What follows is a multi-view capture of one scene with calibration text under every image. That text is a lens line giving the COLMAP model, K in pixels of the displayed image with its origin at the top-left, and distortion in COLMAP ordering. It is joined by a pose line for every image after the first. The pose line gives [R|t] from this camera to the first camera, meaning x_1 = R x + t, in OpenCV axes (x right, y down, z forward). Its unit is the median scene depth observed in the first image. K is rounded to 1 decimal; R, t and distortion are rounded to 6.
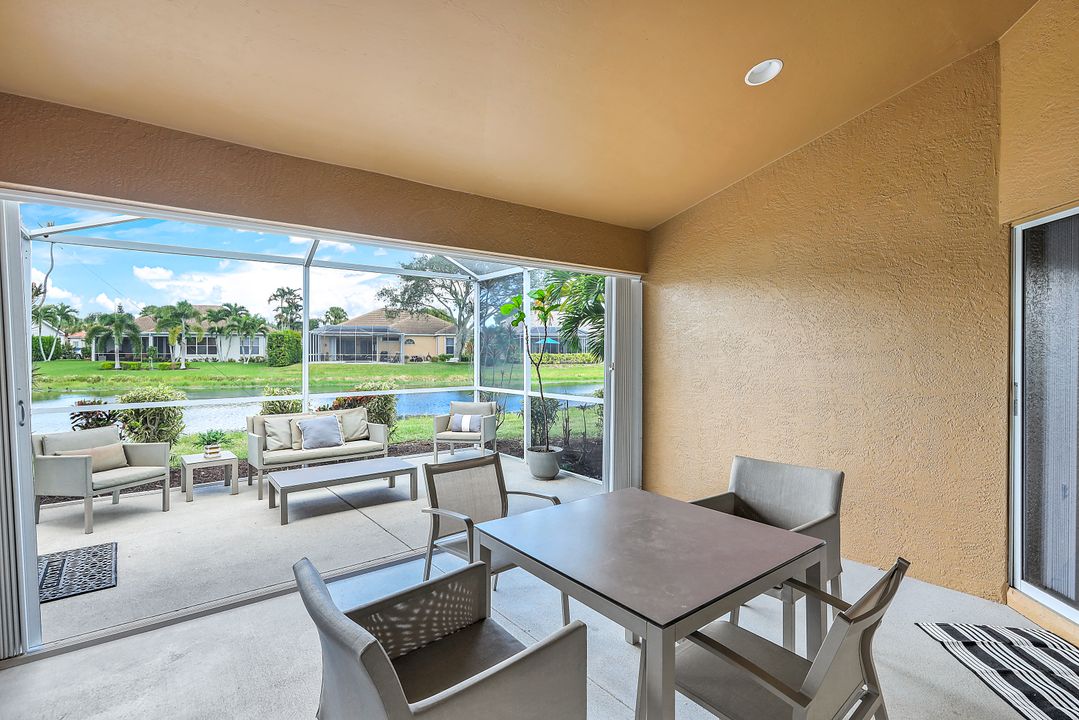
lens RADIAL K [[505.0, 0, 530.7], [0, 505.0, 357.2], [0, 0, 1]] dist [-0.000260, 0.001124]
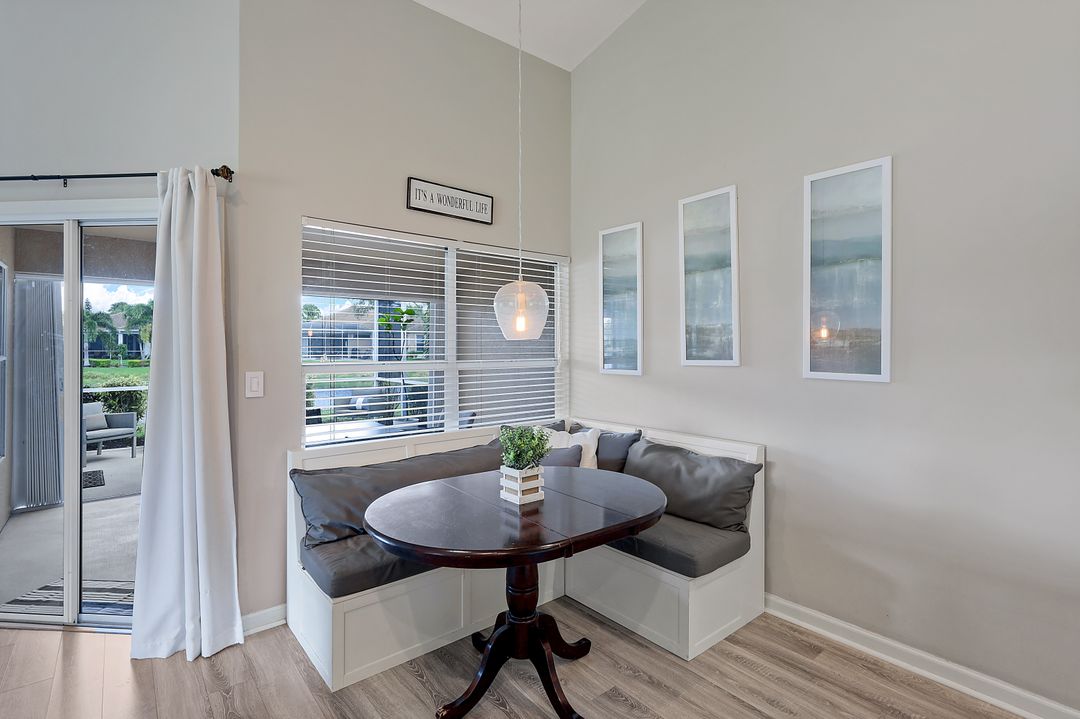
lens RADIAL K [[505.5, 0, 533.4], [0, 505.5, 345.3], [0, 0, 1]] dist [-0.000260, 0.001124]
pose [[0.999180, -0.003017, 0.040386, 0.039364], [0.003628, 0.999880, -0.015066, -0.000500], [-0.040336, 0.015200, 0.999071, -0.054029]]
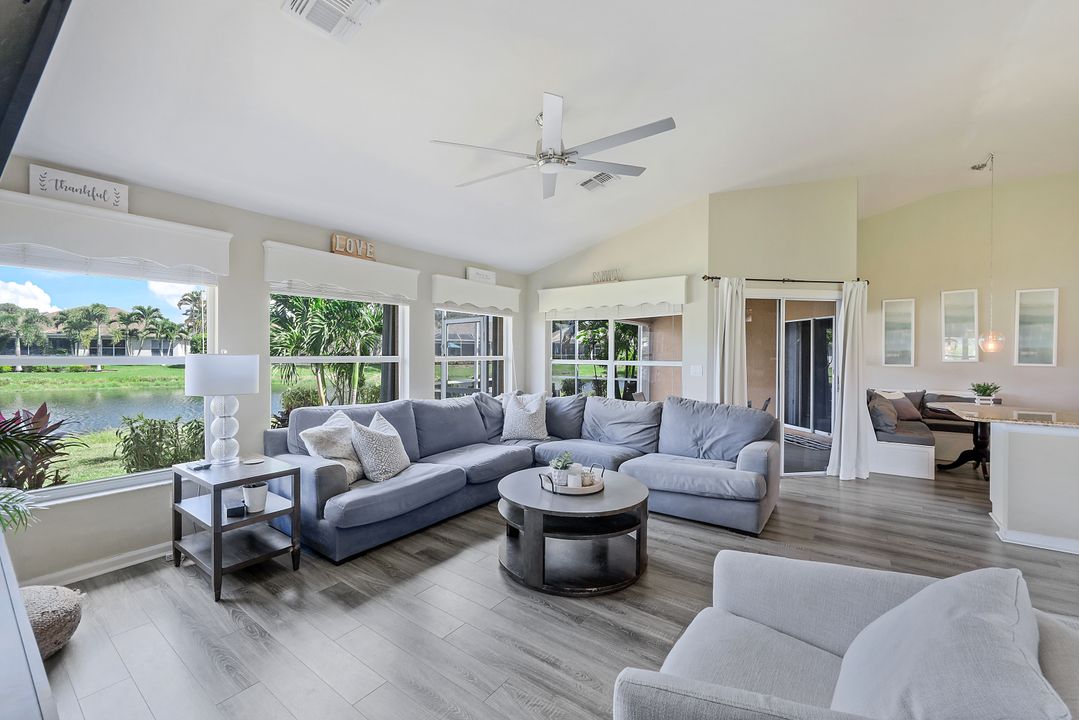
lens RADIAL K [[441.4, 0, 529.2], [0, 441.4, 357.3], [0, 0, 1]] dist [-0.002760, 0.000275]
pose [[0.961192, -0.002833, 0.275866, -0.088597], [0.003204, 0.999994, -0.000896, -0.000495], [-0.275862, 0.001745, 0.961196, -0.081779]]
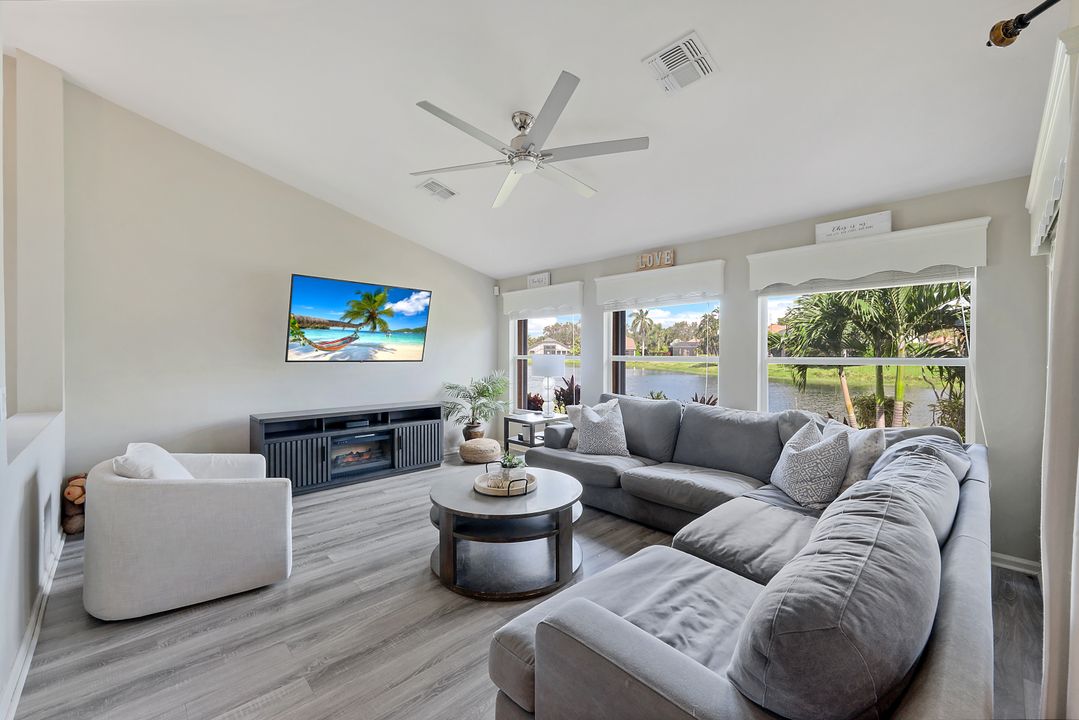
lens RADIAL K [[441.4, 0, 536.6], [0, 441.4, 362.1], [0, 0, 1]] dist [-0.002760, 0.000275]
pose [[0.119469, 0.014937, -0.992726, -0.006576], [-0.010098, 0.999853, 0.013829, -0.000684], [0.992787, 0.008373, 0.119602, -0.028335]]
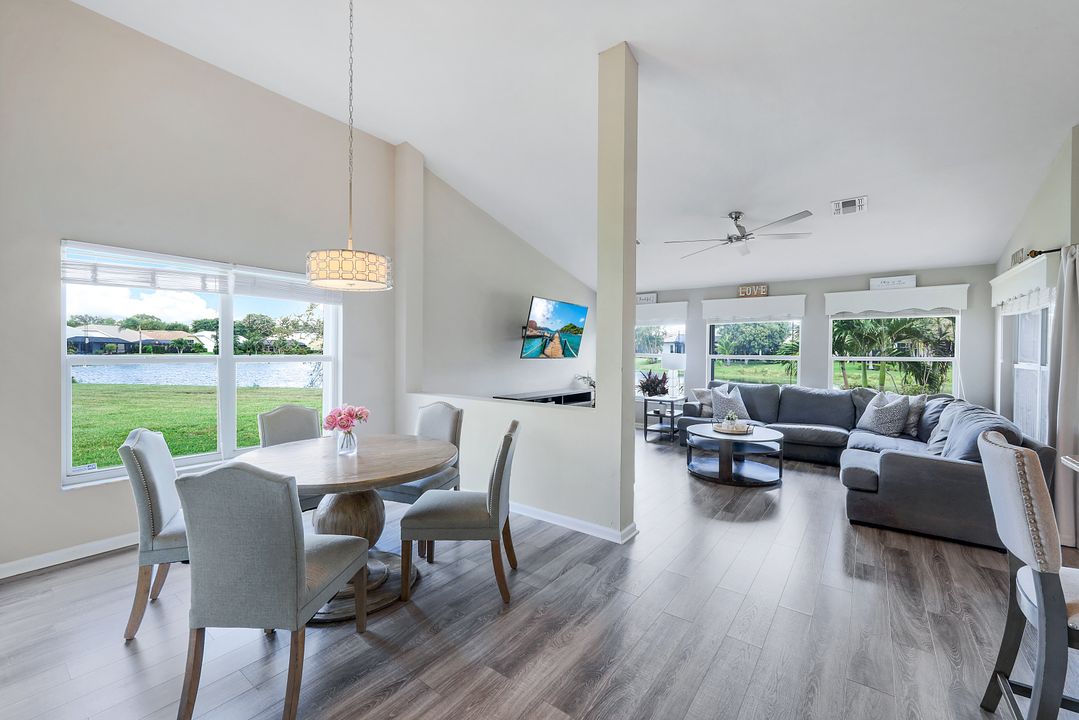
lens RADIAL K [[441.4, 0, 540.9], [0, 441.4, 360.5], [0, 0, 1]] dist [-0.002760, 0.000275]
pose [[0.279443, 0.017562, -0.960002, 0.019860], [-0.015402, 0.999786, 0.013807, -0.000135], [0.960039, 0.010928, 0.279654, -0.097102]]
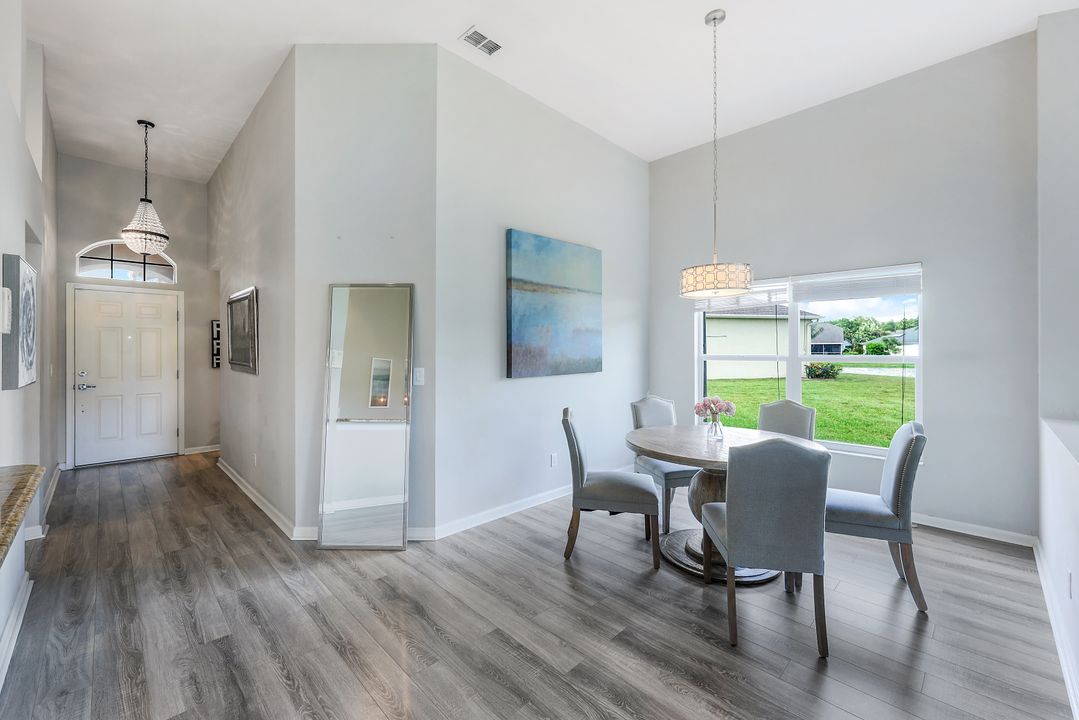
lens RADIAL K [[441.4, 0, 530.2], [0, 441.4, 348.6], [0, 0, 1]] dist [-0.002760, 0.000275]
pose [[-0.992345, -0.002906, -0.123464, -0.003550], [-0.003786, 0.999969, 0.006892, -0.000963], [0.123440, 0.007306, -0.992325, -0.047345]]
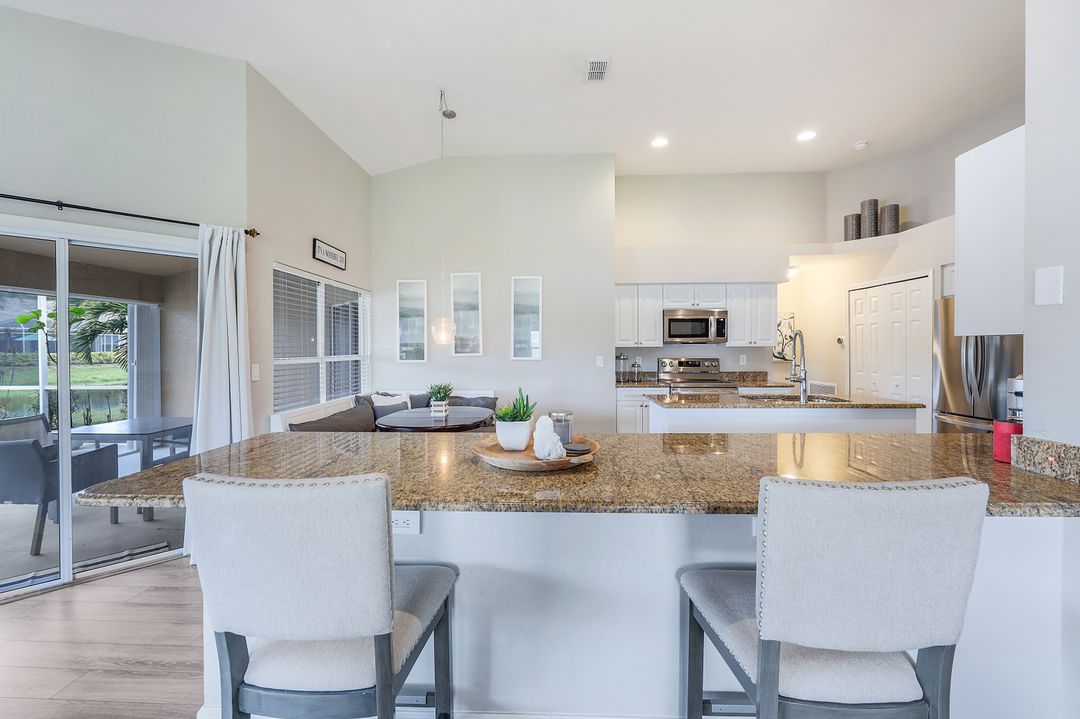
lens RADIAL K [[445.4, 0, 534.2], [0, 445.4, 352.7], [0, 0, 1]] dist [0.001538, -0.000198]
pose [[0.636401, -0.013694, 0.771237, -0.010693], [0.015073, 0.999872, 0.005316, -0.000108], [-0.771211, 0.008242, 0.636526, -0.077065]]
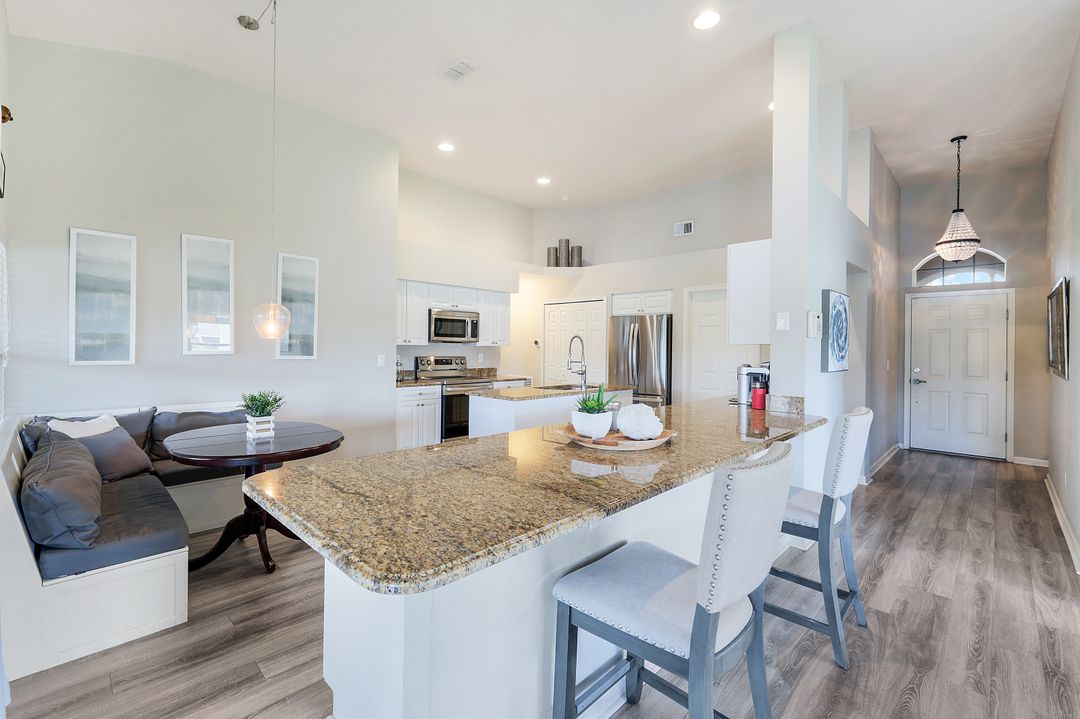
lens RADIAL K [[470.3, 0, 535.1], [0, 470.3, 346.7], [0, 0, 1]] dist [0.000509, -0.000331]
pose [[-0.145275, -0.005091, 0.989378, -0.026044], [-0.002010, 0.999986, 0.004850, -0.000809], [-0.989389, -0.001284, -0.145284, -0.039729]]
